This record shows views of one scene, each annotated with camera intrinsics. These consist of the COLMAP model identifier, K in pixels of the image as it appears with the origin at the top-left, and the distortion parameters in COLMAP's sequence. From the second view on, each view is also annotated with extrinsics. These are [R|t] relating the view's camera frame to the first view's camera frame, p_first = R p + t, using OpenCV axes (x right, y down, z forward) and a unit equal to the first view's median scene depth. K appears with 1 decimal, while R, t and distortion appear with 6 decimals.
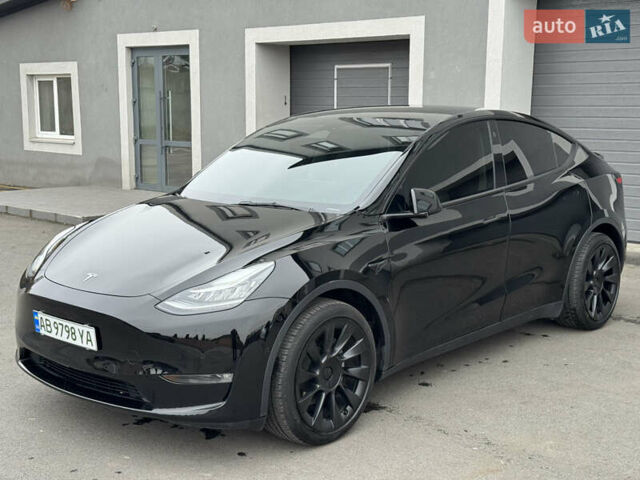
lens RADIAL K [[908.1, 0, 320.0], [0, 908.1, 240.0], [0, 0, 1]] dist [0.206964, -0.389991]
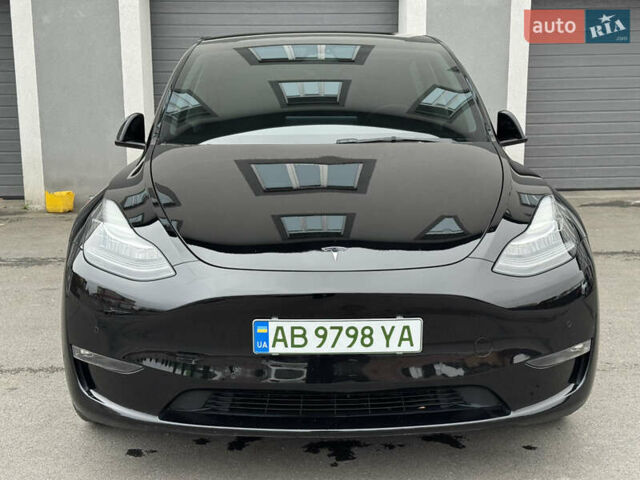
lens RADIAL K [[908.1, 0, 320.0], [0, 908.1, 240.0], [0, 0, 1]] dist [0.206964, -0.389991]
pose [[0.718434, -0.128957, 0.683537, -0.723891], [0.116858, 0.991074, 0.064154, -0.011947], [-0.685709, 0.033787, 0.727091, 0.546933]]
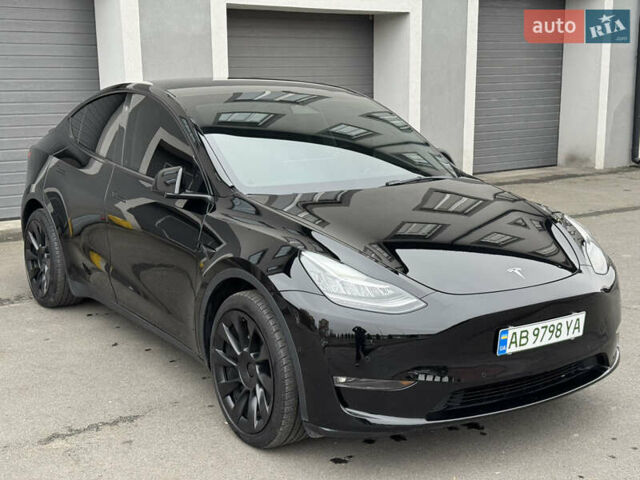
lens RADIAL K [[908.1, 0, 320.0], [0, 908.1, 240.0], [0, 0, 1]] dist [0.206964, -0.389991]
pose [[0.217287, -0.183816, 0.958644, -1.168829], [0.158845, 0.975676, 0.151078, -0.159059], [-0.963096, 0.119449, 0.241200, 0.993560]]
